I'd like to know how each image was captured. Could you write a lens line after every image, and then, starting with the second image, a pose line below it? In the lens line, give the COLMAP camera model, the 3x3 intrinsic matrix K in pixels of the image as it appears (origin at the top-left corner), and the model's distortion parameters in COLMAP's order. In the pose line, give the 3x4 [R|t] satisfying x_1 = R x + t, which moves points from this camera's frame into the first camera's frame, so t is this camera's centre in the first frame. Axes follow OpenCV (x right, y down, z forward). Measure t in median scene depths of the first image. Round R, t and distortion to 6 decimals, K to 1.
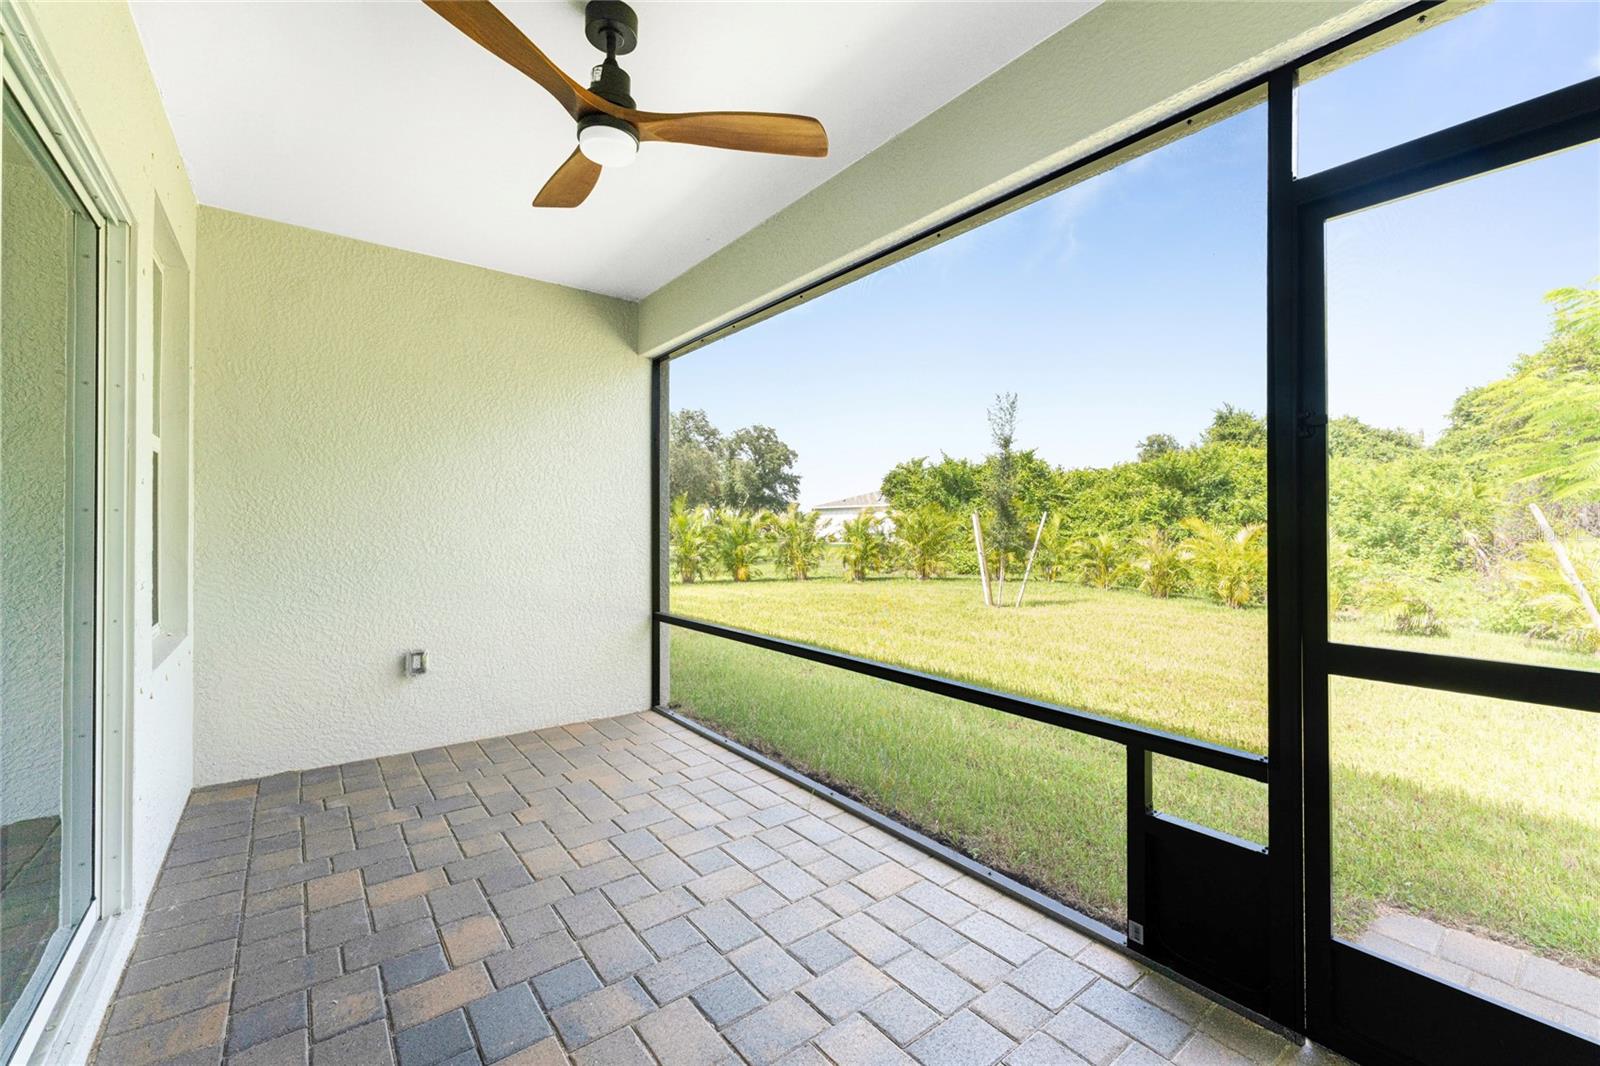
lens RADIAL K [[659.8, 0, 800.0], [0, 659.8, 533.0], [0, 0, 1]] dist [0.001520, -0.000099]
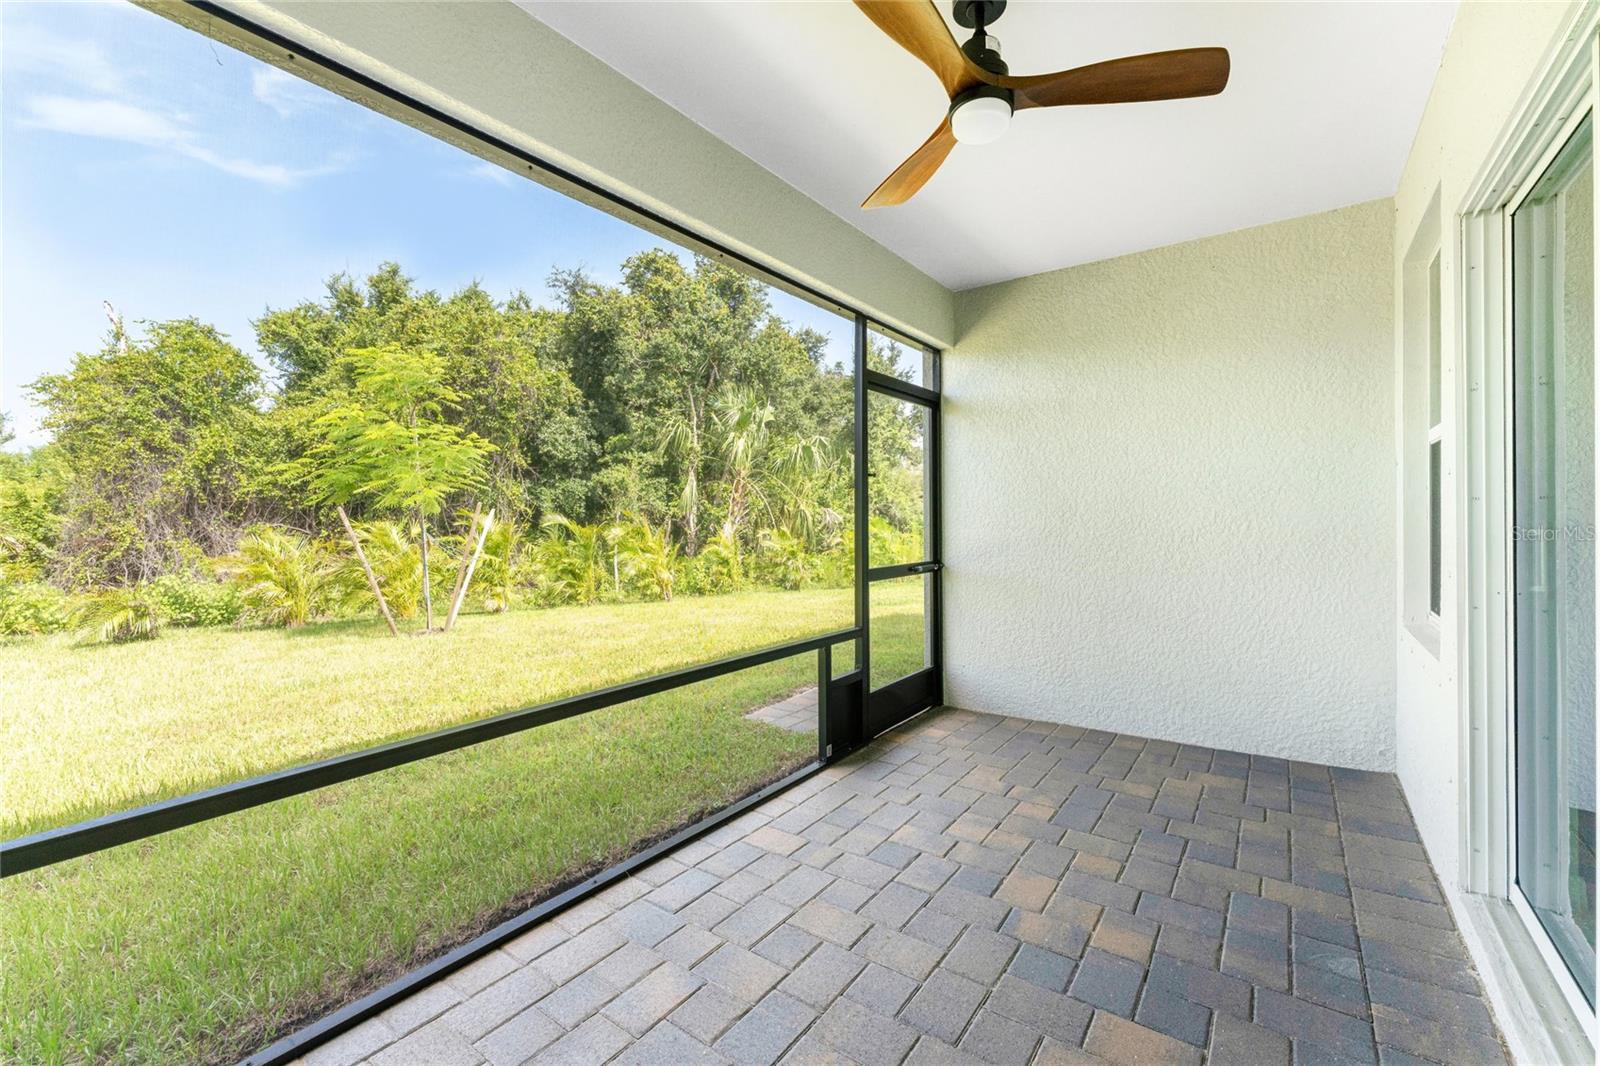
lens RADIAL K [[632.9, 0, 805.2], [0, 632.9, 516.0], [0, 0, 1]] dist [0.000309, -0.000108]
pose [[-0.257696, 0.009847, 0.966176, -0.535998], [0.024189, 0.999700, -0.003737, -0.013161], [-0.965923, 0.022408, -0.257857, 0.700403]]
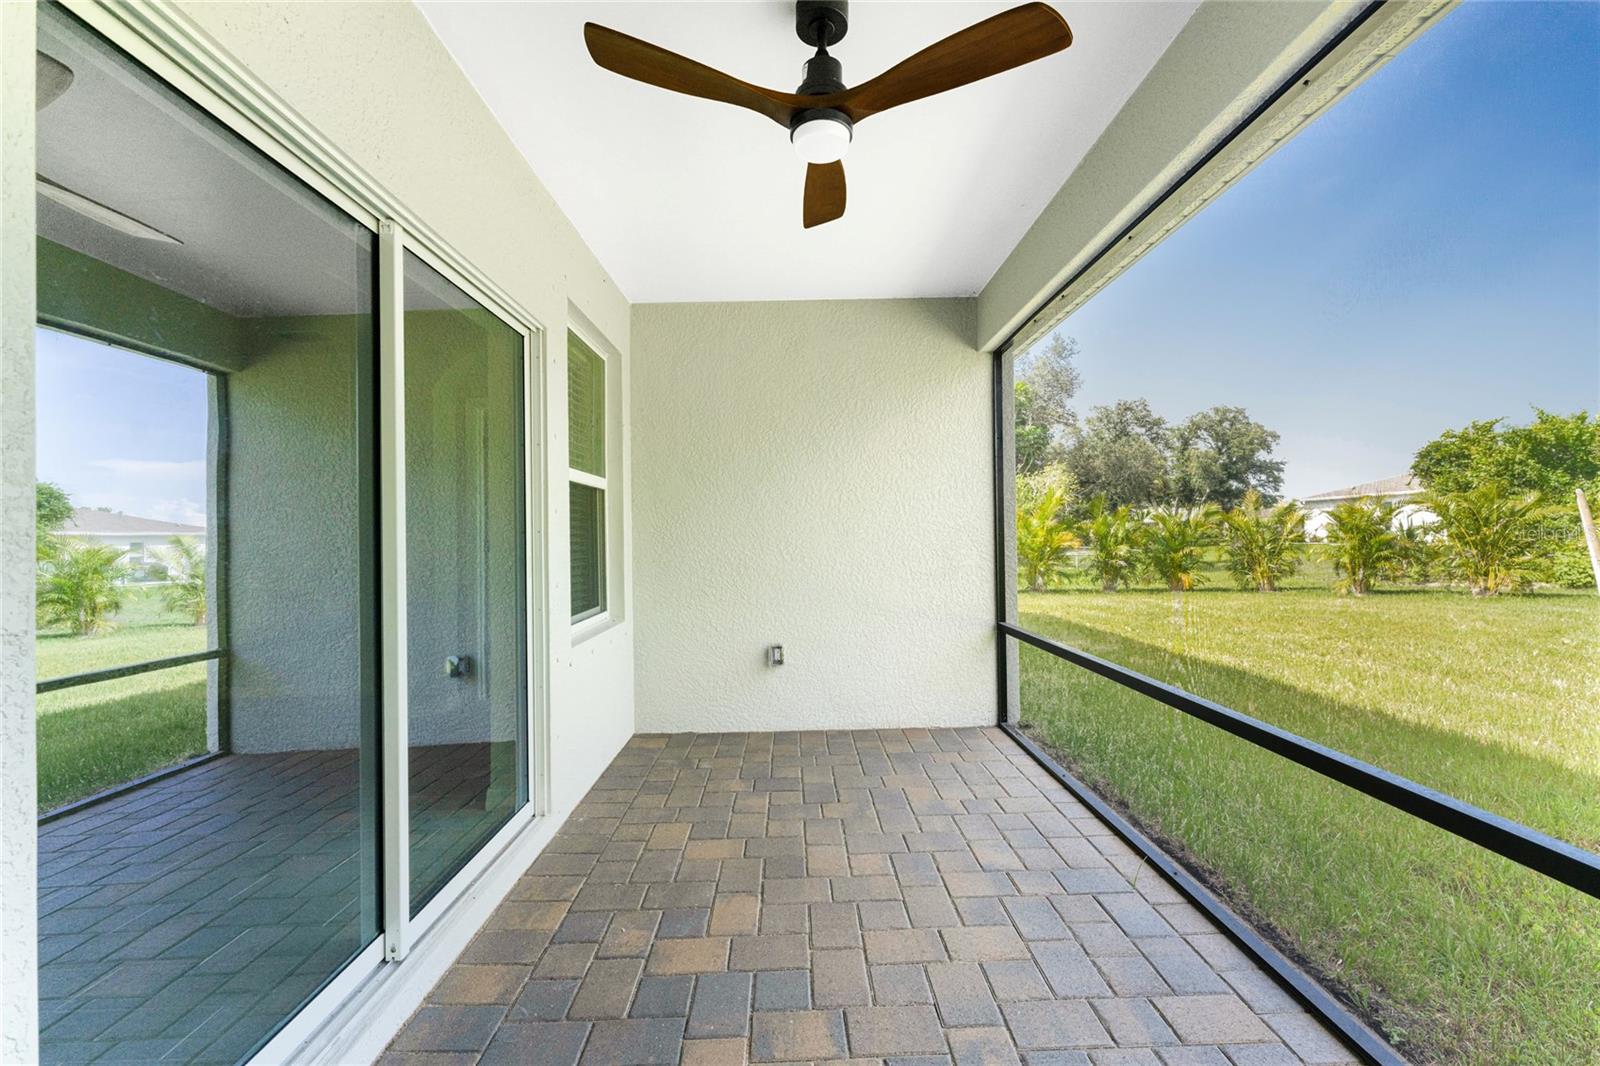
lens RADIAL K [[649.6, 0, 797.3], [0, 649.6, 541.5], [0, 0, 1]] dist [0.002500, -0.000034]
pose [[0.797130, -0.020061, -0.603474, 0.120056], [0.022873, 0.999734, -0.003021, 0.001756], [0.603374, -0.011395, 0.797377, 0.101937]]
